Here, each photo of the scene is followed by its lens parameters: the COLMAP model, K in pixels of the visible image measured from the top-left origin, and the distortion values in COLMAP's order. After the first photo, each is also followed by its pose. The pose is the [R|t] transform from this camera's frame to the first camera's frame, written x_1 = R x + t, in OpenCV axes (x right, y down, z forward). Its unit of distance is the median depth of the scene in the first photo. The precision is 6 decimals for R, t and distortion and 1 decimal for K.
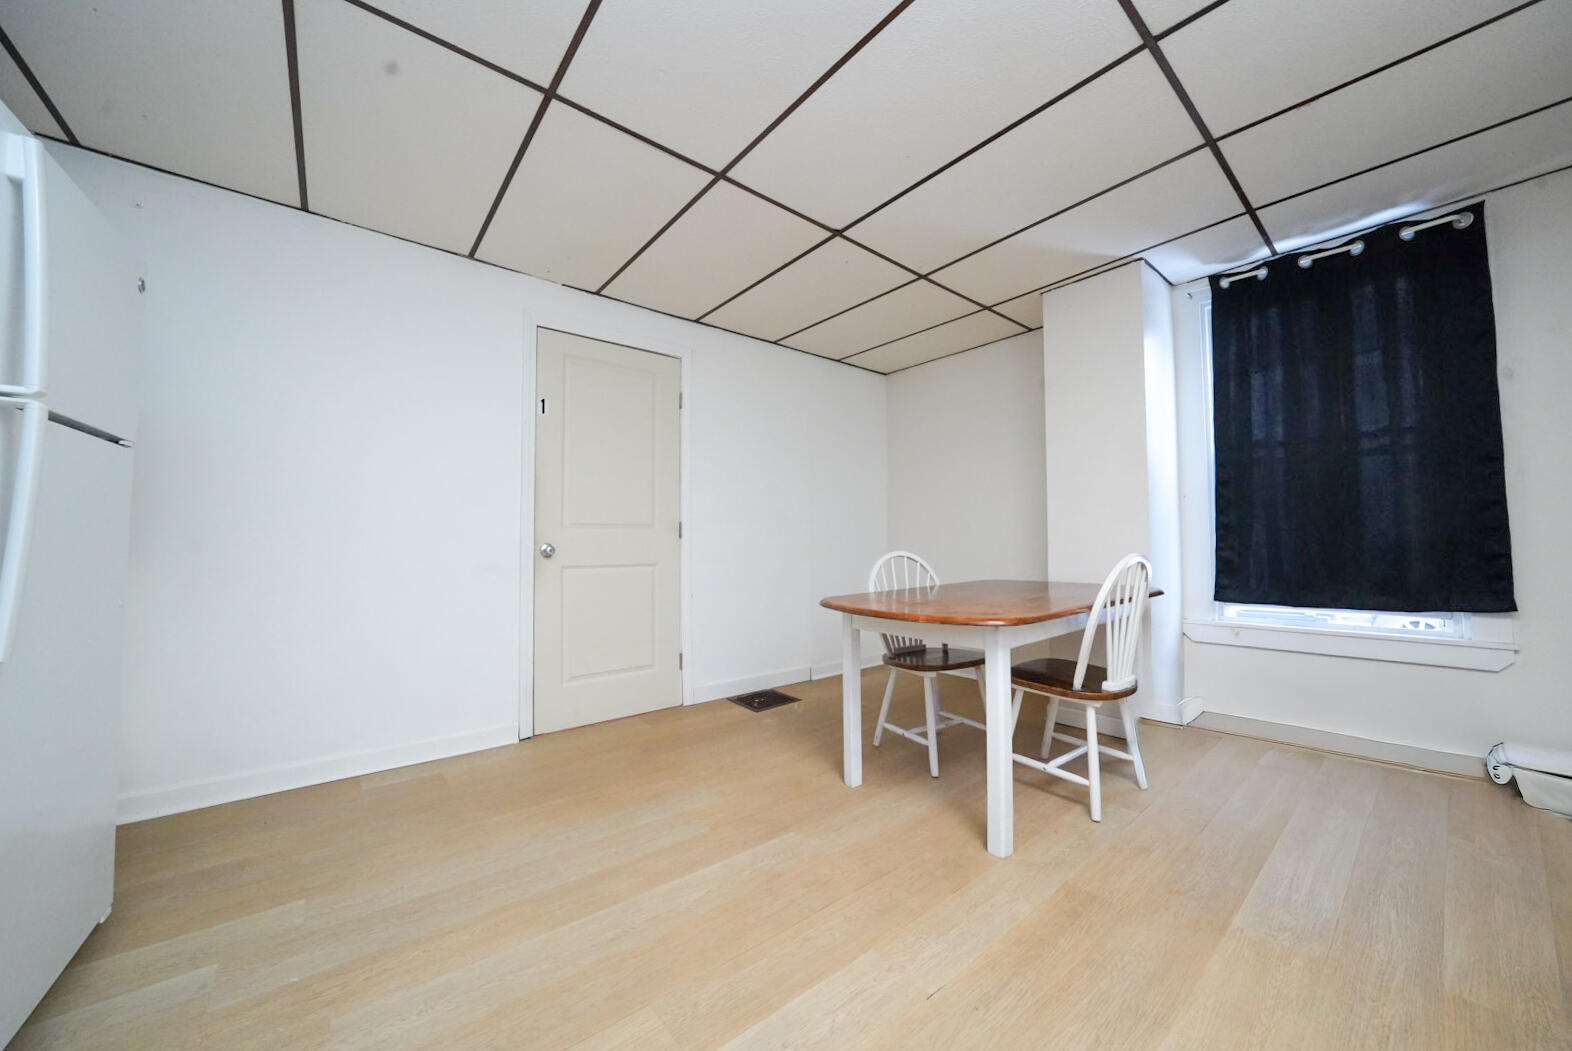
lens RADIAL K [[549.0, 0, 790.3], [0, 549.0, 529.7], [0, 0, 1]] dist [-0.003216, 0.000004]
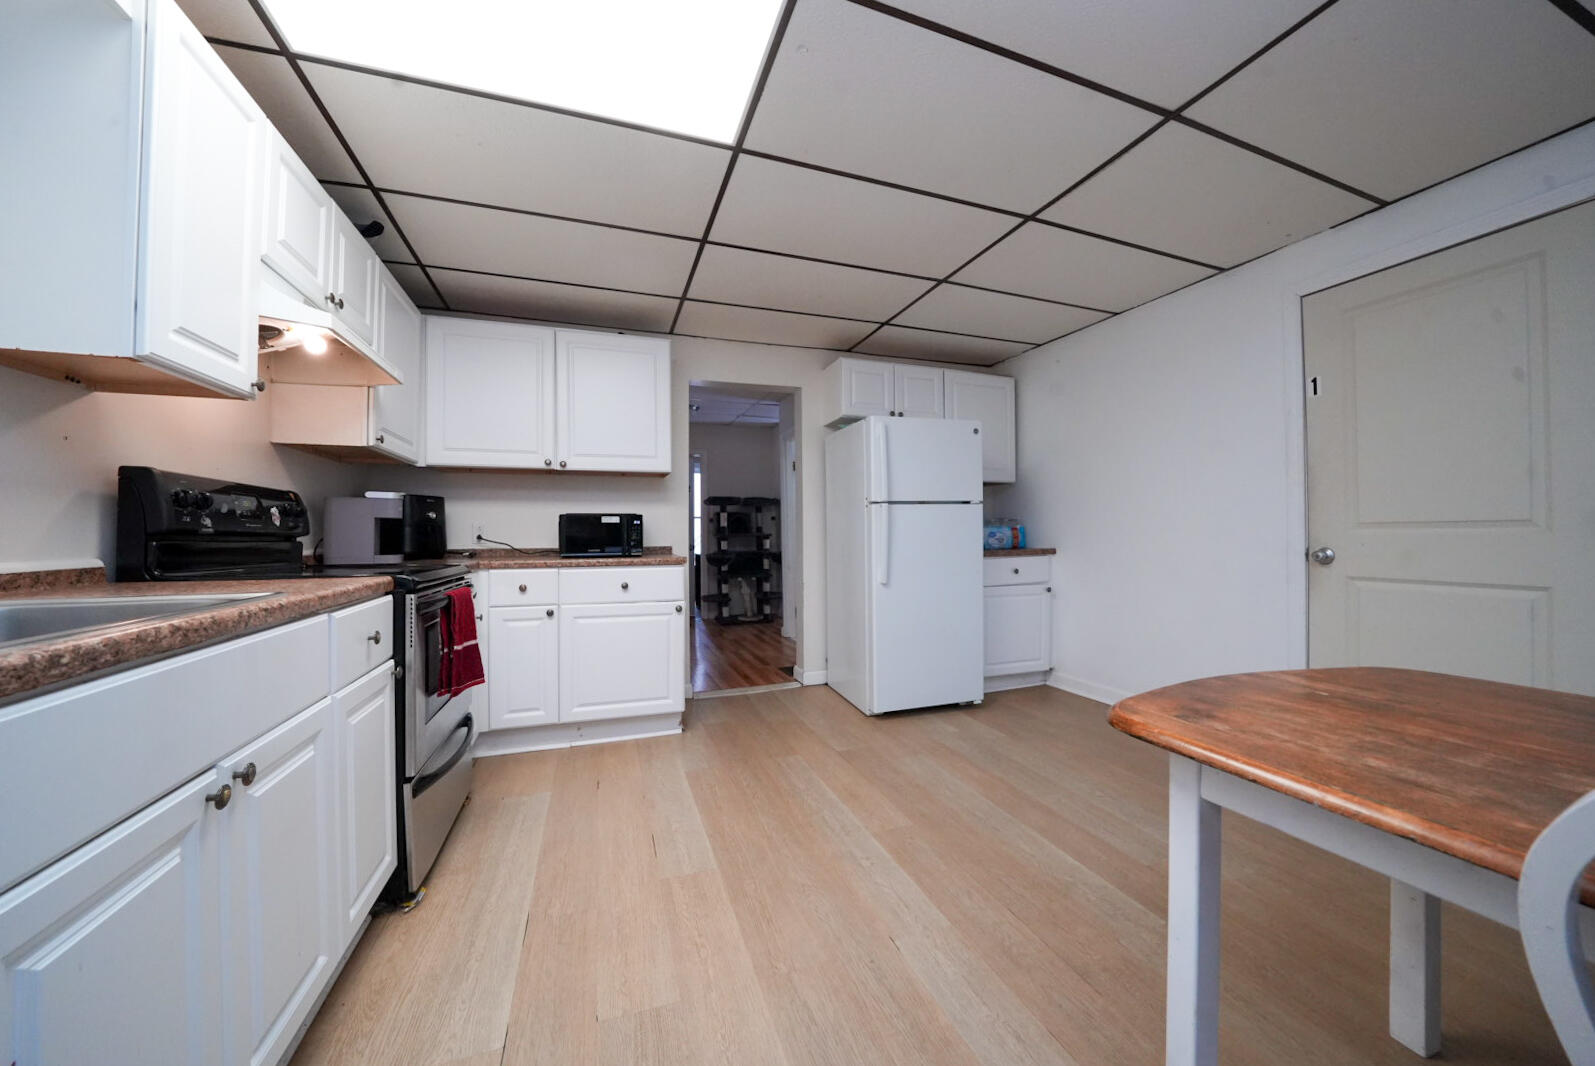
lens RADIAL K [[557.1, 0, 800.5], [0, 557.1, 534.1], [0, 0, 1]] dist [-0.003216, 0.000004]
pose [[-0.331553, -0.012810, -0.943350, 1.055033], [0.020139, 0.999584, -0.020652, 0.008843], [0.943222, -0.025845, -0.331157, 0.897945]]
